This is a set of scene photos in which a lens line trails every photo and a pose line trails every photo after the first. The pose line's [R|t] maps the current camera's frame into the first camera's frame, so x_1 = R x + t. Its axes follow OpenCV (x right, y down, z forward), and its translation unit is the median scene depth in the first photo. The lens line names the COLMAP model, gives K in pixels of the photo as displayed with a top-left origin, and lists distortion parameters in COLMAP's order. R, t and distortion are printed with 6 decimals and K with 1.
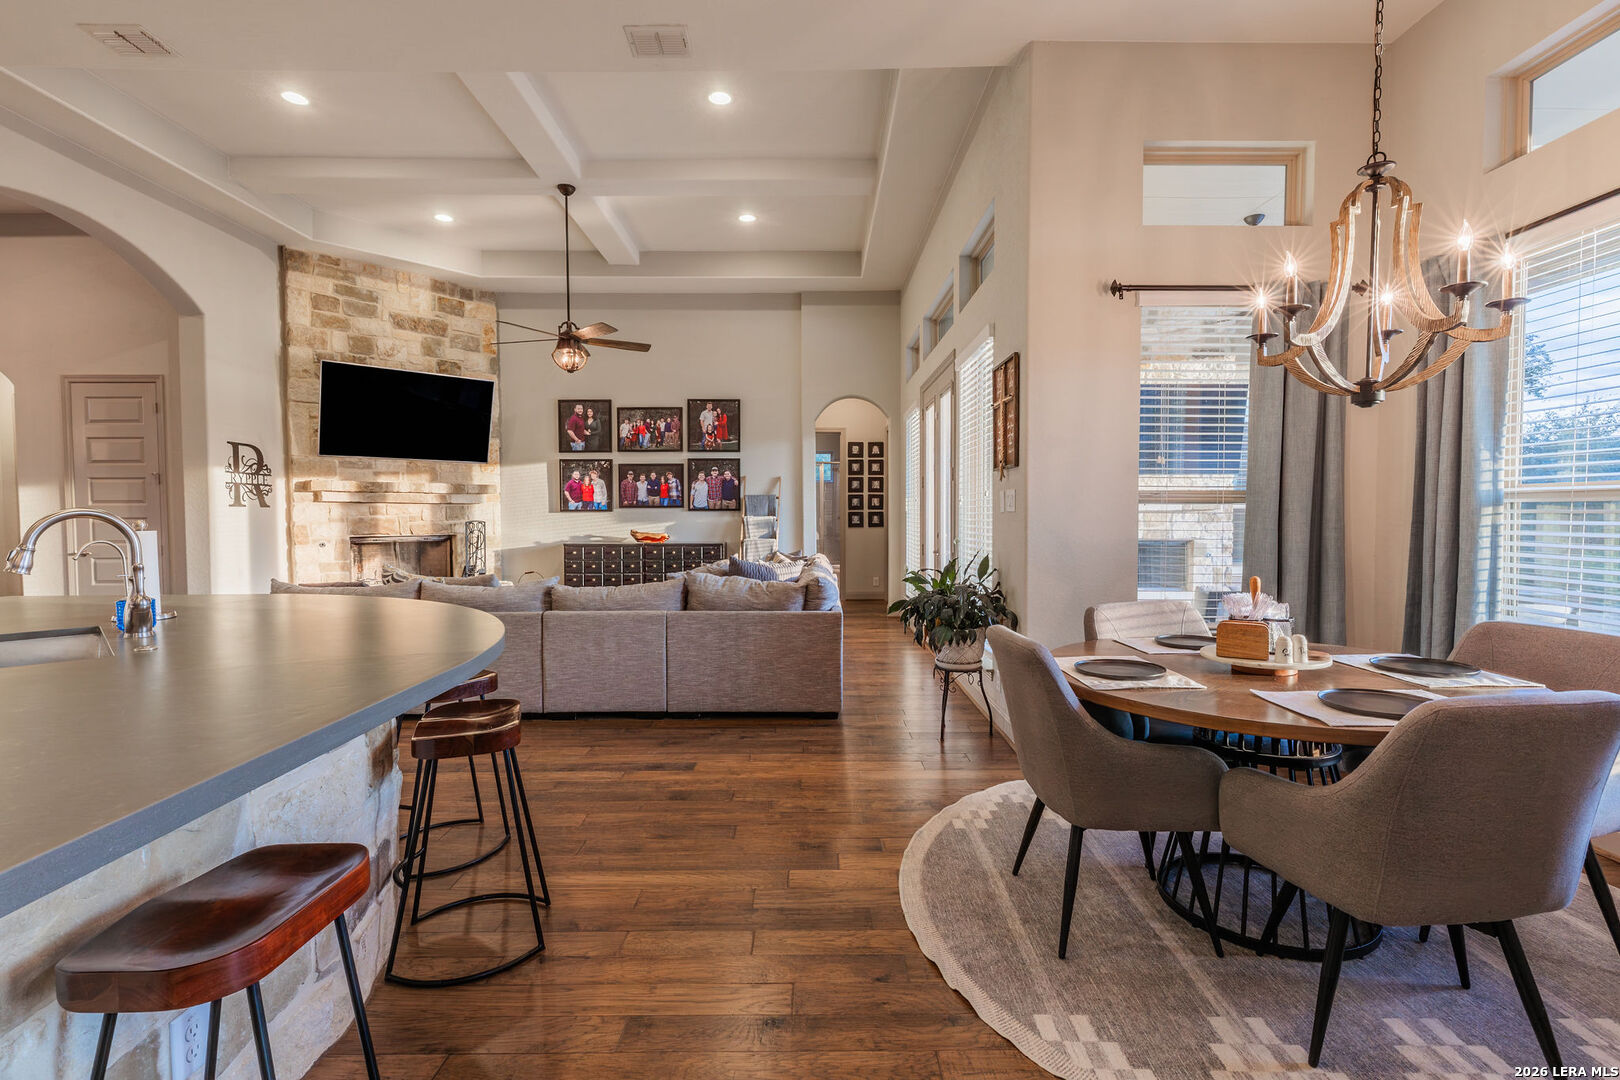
lens RADIAL K [[744.4, 0, 815.7], [0, 744.4, 537.4], [0, 0, 1]] dist [0.004701, -0.000995]
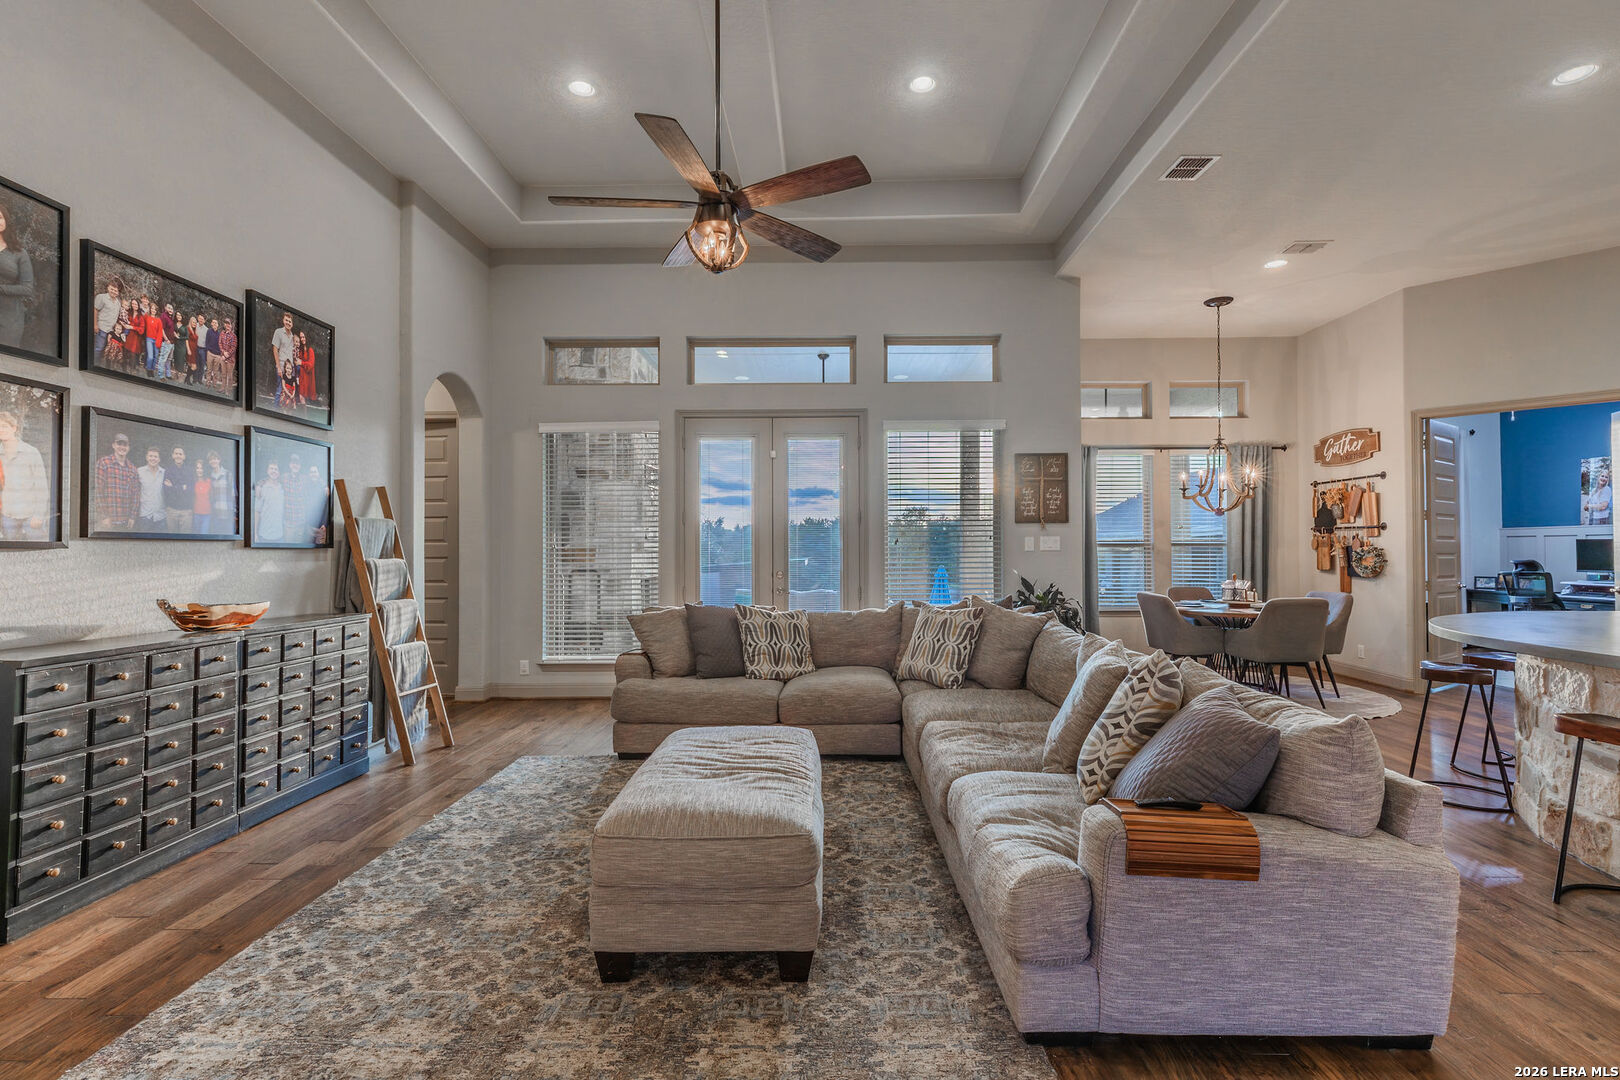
lens RADIAL K [[744.4, 0, 815.7], [0, 744.4, 537.4], [0, 0, 1]] dist [0.004701, -0.000995]
pose [[0.018042, 0.022834, 0.999576, -0.616719], [0.036120, 0.999072, -0.023474, -0.020541], [-0.999185, 0.036528, 0.017201, 0.692801]]
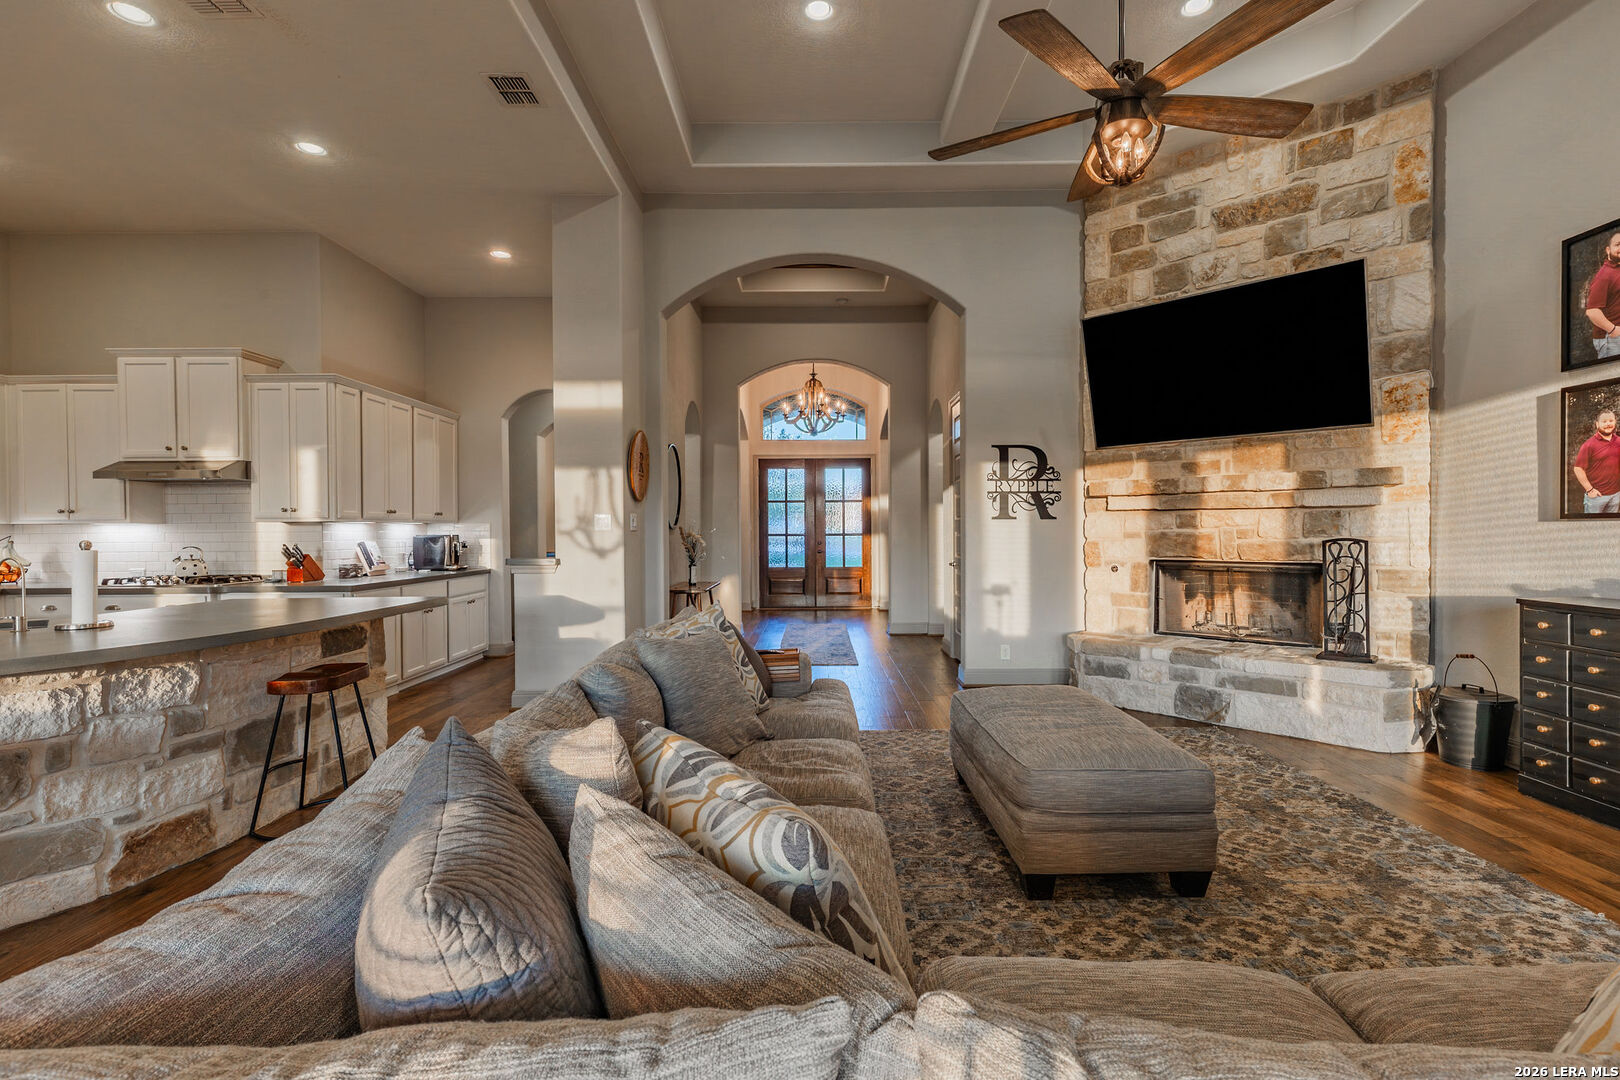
lens RADIAL K [[744.4, 0, 815.7], [0, 744.4, 537.4], [0, 0, 1]] dist [0.004701, -0.000995]
pose [[-0.010305, 0.011406, -0.999882, 0.068134], [-0.025122, 0.999616, 0.011662, -0.019716], [0.999631, 0.025239, -0.010014, 0.624028]]
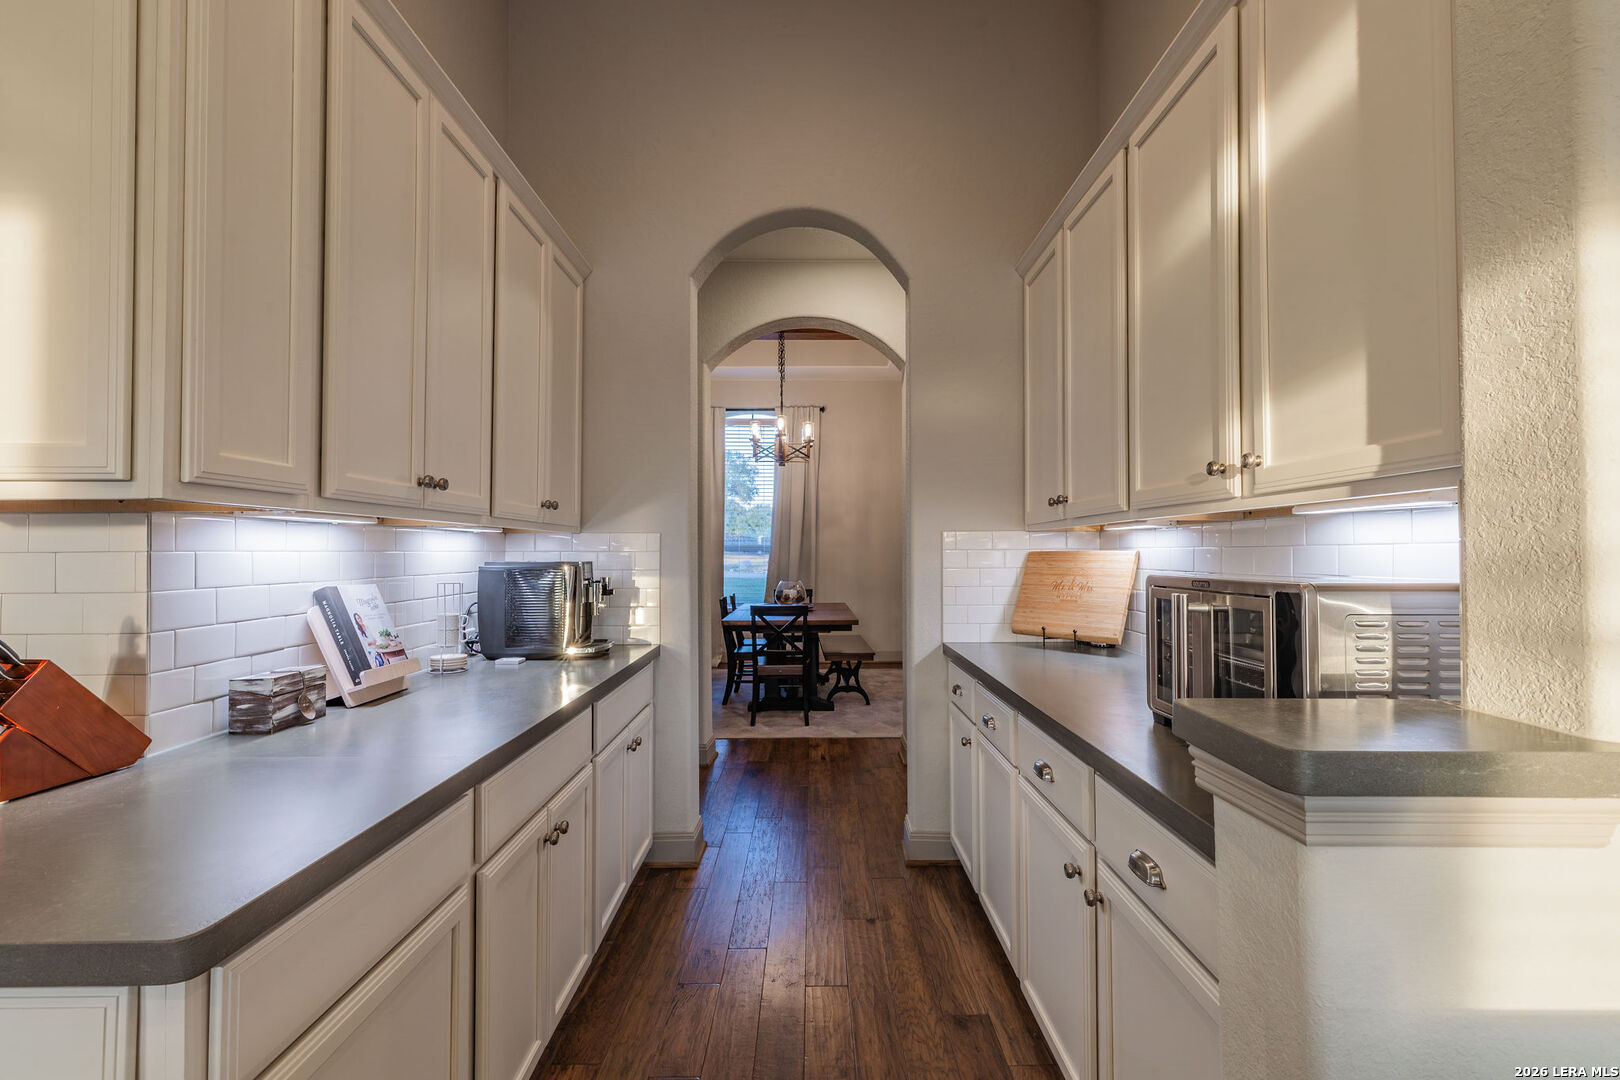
lens RADIAL K [[722.0, 0, 810.0], [0, 722.0, 540.0], [0, 0, 1]] dist [0.014417, 0.000076]
pose [[-0.005955, -0.016032, -0.999854, -0.447617], [-0.029394, 0.999442, -0.015851, -0.009902], [0.999550, 0.029295, -0.006423, 0.312765]]
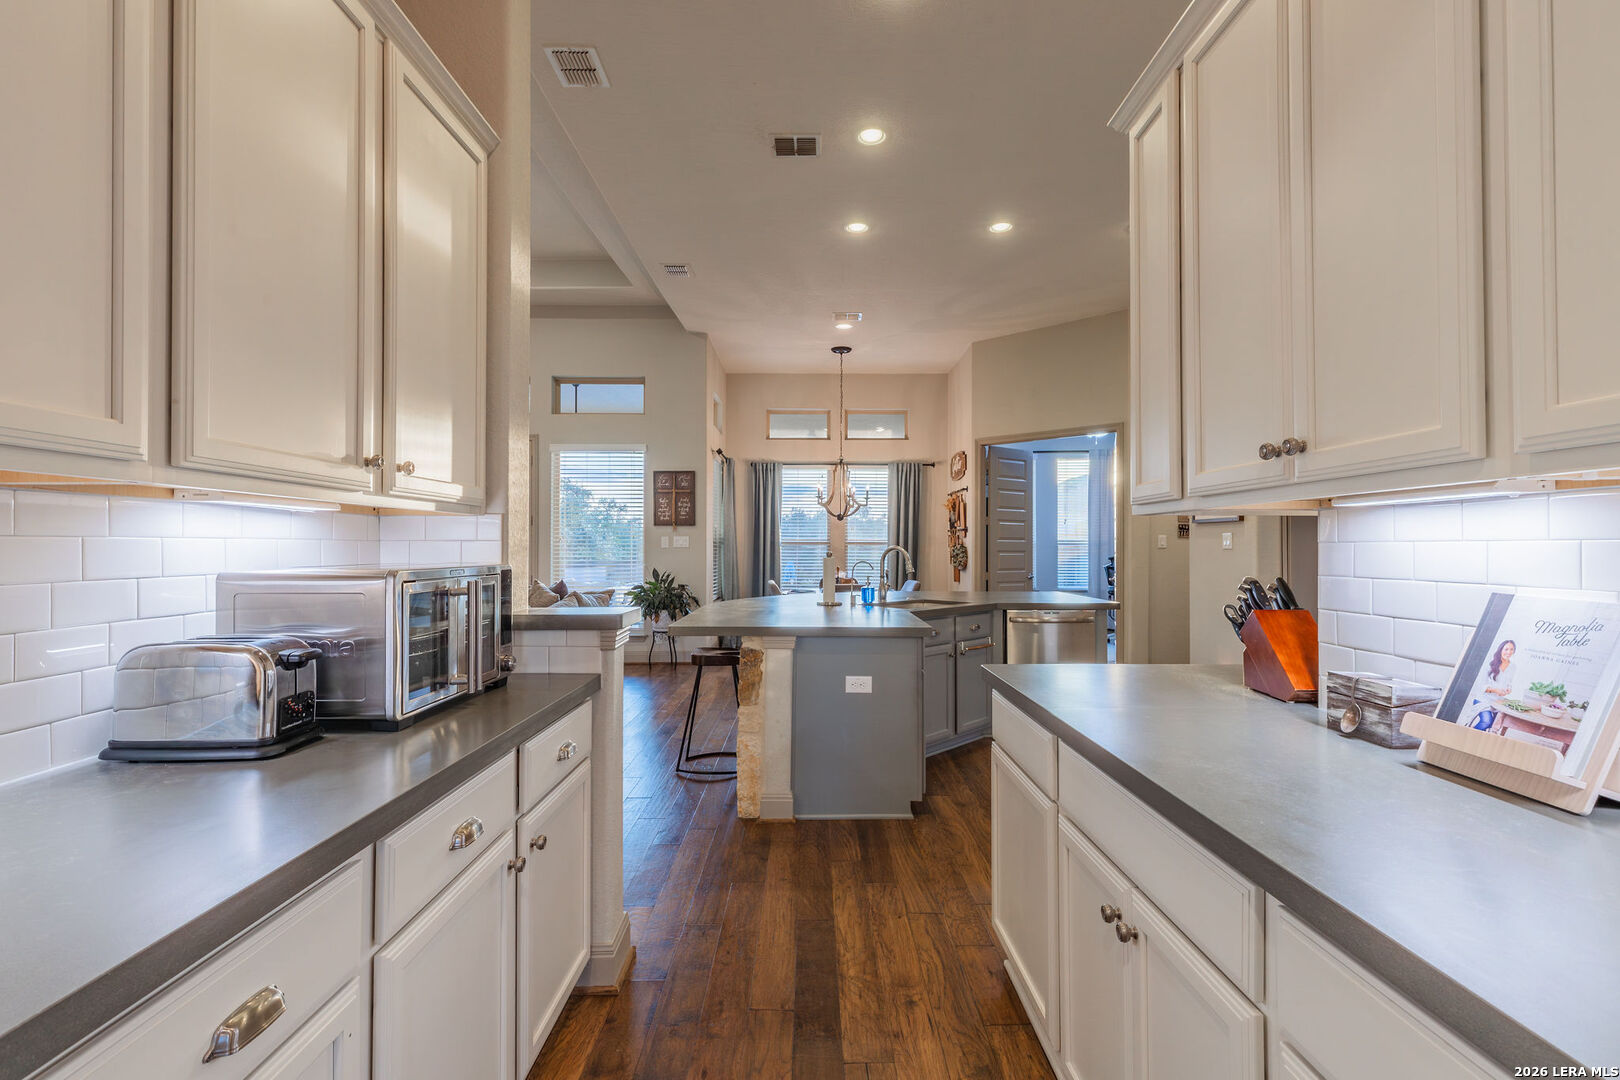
lens RADIAL K [[730.5, 0, 814.4], [0, 730.5, 537.6], [0, 0, 1]] dist [0.000001, -0.000188]
pose [[0.001375, 0.016169, 0.999868, -0.798215], [0.032864, 0.999328, -0.016206, -0.008416], [-0.999459, 0.032882, 0.000843, 0.303370]]
